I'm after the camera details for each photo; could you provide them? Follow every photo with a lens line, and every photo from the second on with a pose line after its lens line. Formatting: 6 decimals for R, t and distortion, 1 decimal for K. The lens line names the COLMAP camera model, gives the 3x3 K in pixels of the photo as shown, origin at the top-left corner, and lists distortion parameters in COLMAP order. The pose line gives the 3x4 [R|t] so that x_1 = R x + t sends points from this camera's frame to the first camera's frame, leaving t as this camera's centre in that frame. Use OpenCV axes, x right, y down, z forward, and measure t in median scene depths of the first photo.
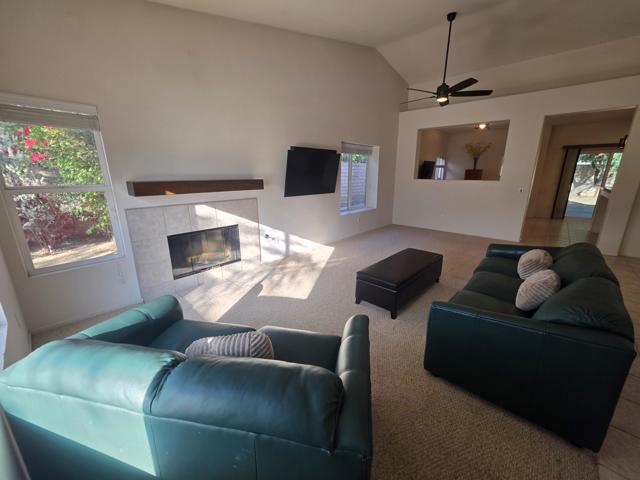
lens RADIAL K [[256.2, 0, 318.3], [0, 256.2, 241.3], [0, 0, 1]] dist [0.000176, 0.000011]
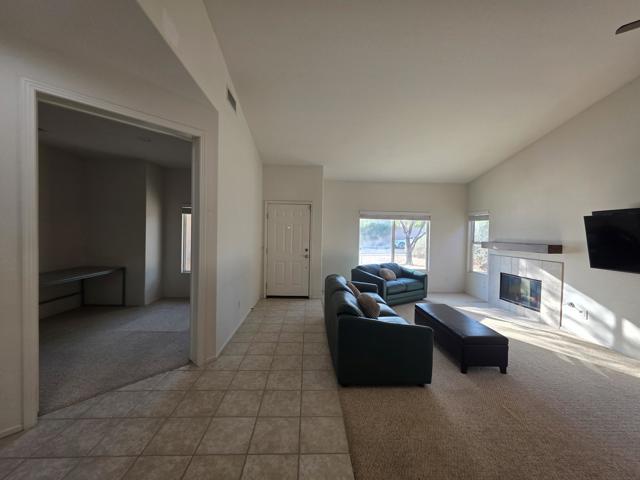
lens RADIAL K [[256.2, 0, 314.7], [0, 256.2, 240.4], [0, 0, 1]] dist [0.000176, 0.000011]
pose [[-0.721153, 0.008185, -0.692728, 1.065555], [-0.197712, 0.955913, 0.217119, -0.247632], [0.663964, 0.293536, -0.687741, 0.892790]]
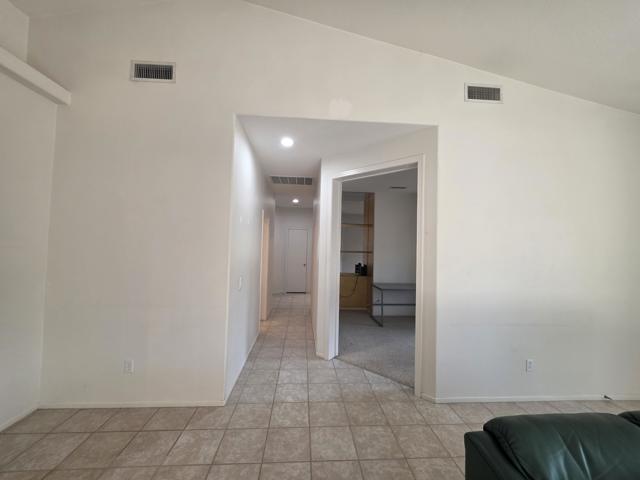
lens RADIAL K [[256.2, 0, 321.9], [0, 256.2, 239.2], [0, 0, 1]] dist [0.000176, 0.000011]
pose [[-0.721635, 0.003140, 0.692267, 0.569093], [0.155402, 0.975203, 0.157572, -0.248464], [-0.674606, 0.221289, -0.704228, 0.854022]]
